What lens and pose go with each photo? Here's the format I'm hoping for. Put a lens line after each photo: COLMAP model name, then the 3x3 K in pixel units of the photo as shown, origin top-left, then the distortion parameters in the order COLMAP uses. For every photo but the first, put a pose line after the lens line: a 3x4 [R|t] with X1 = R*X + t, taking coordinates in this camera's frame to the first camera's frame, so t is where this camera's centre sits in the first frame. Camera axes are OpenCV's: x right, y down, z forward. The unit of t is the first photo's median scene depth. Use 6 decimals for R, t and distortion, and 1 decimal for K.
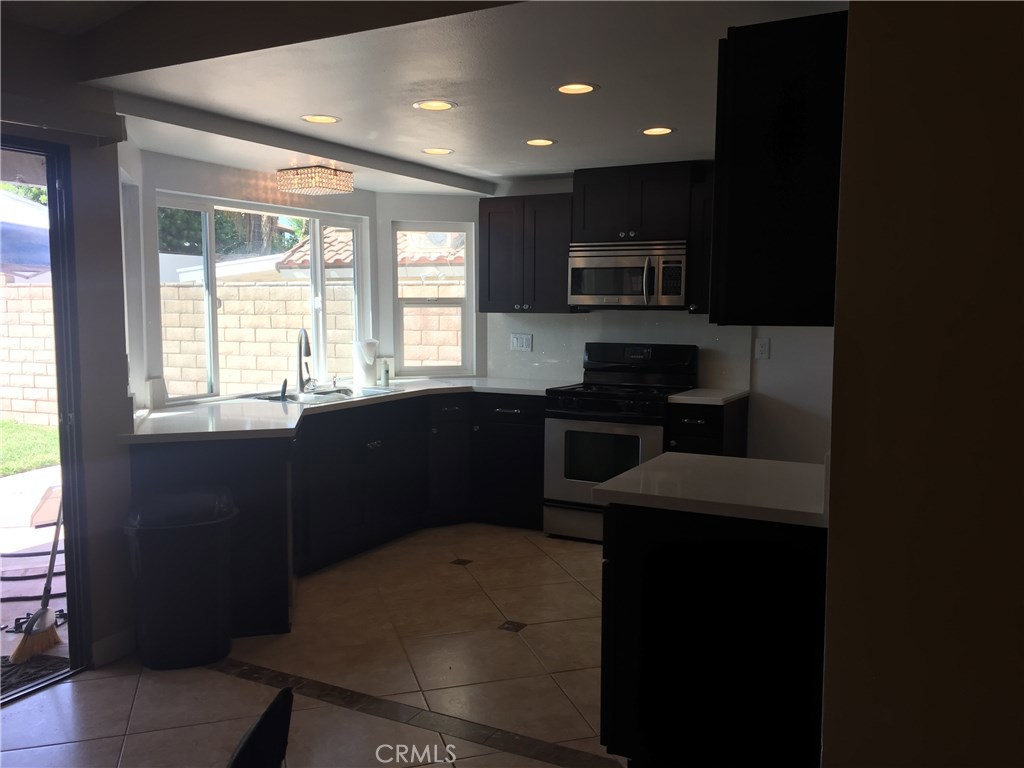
lens RADIAL K [[871.7, 0, 512.0], [0, 871.7, 384.0], [0, 0, 1]] dist [0.096713, -0.147611]
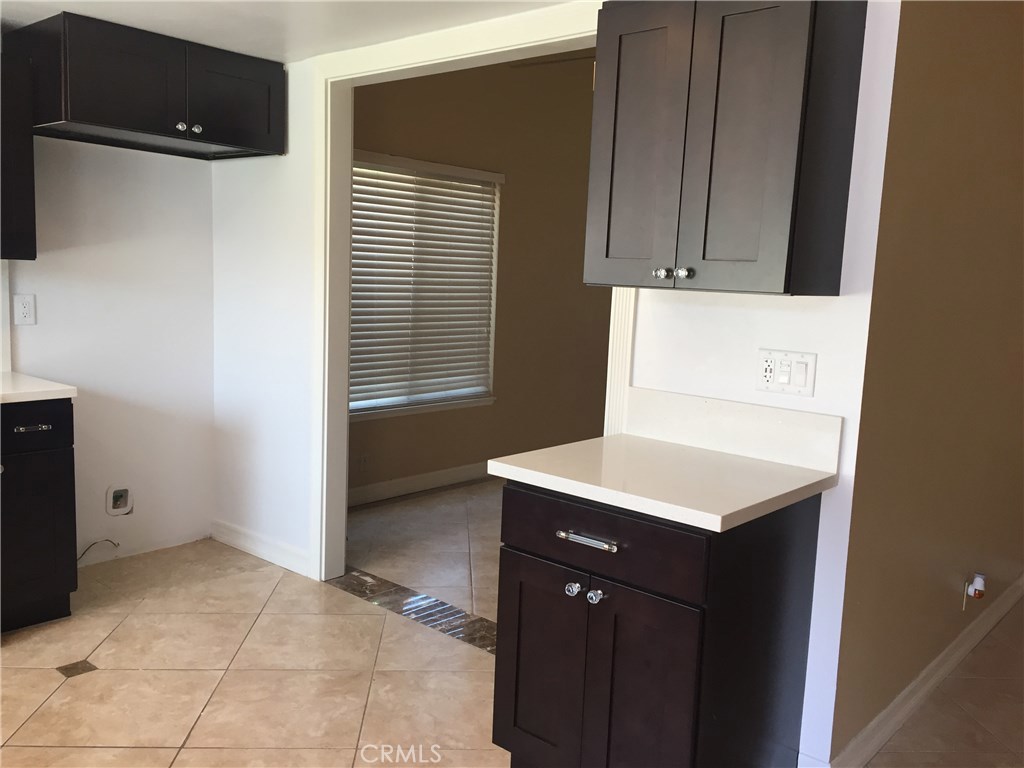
lens RADIAL K [[871.7, 0, 512.0], [0, 871.7, 384.0], [0, 0, 1]] dist [0.096713, -0.147611]
pose [[0.228229, -0.117938, 0.966438, -0.346719], [0.049370, 0.992761, 0.109491, -0.044611], [-0.972355, 0.022724, 0.232399, 0.527056]]
